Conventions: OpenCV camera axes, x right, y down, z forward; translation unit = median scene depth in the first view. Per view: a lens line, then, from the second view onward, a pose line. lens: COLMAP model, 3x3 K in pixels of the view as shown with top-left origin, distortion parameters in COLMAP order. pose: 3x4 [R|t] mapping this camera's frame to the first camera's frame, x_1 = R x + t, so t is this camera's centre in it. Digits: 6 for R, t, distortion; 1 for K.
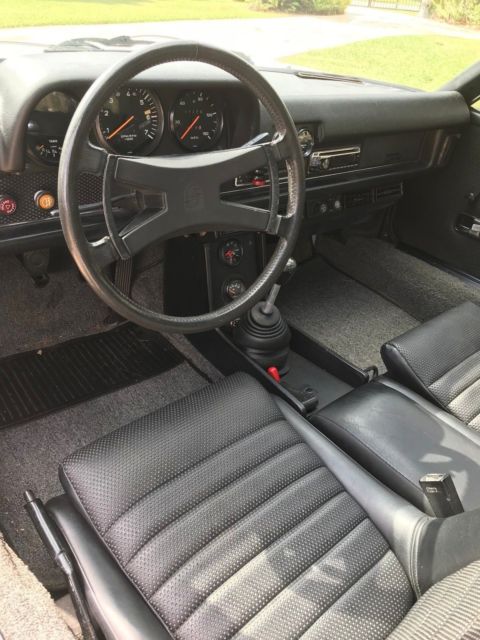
lens RADIAL K [[525.6, 0, 241.3], [0, 525.6, 316.0], [0, 0, 1]] dist [0.043409, -0.072981]
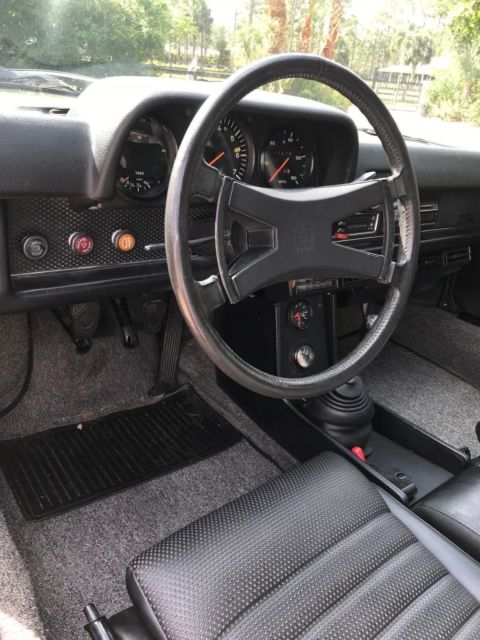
lens RADIAL K [[527.3, 0, 240.0], [0, 527.3, 320.0], [0, 0, 1]] dist [0.015207, 0.004473]
pose [[0.999937, 0.009547, -0.005819, -0.128267], [-0.010303, 0.988941, -0.147953, 0.023539], [0.004342, 0.148004, 0.988977, 0.124896]]
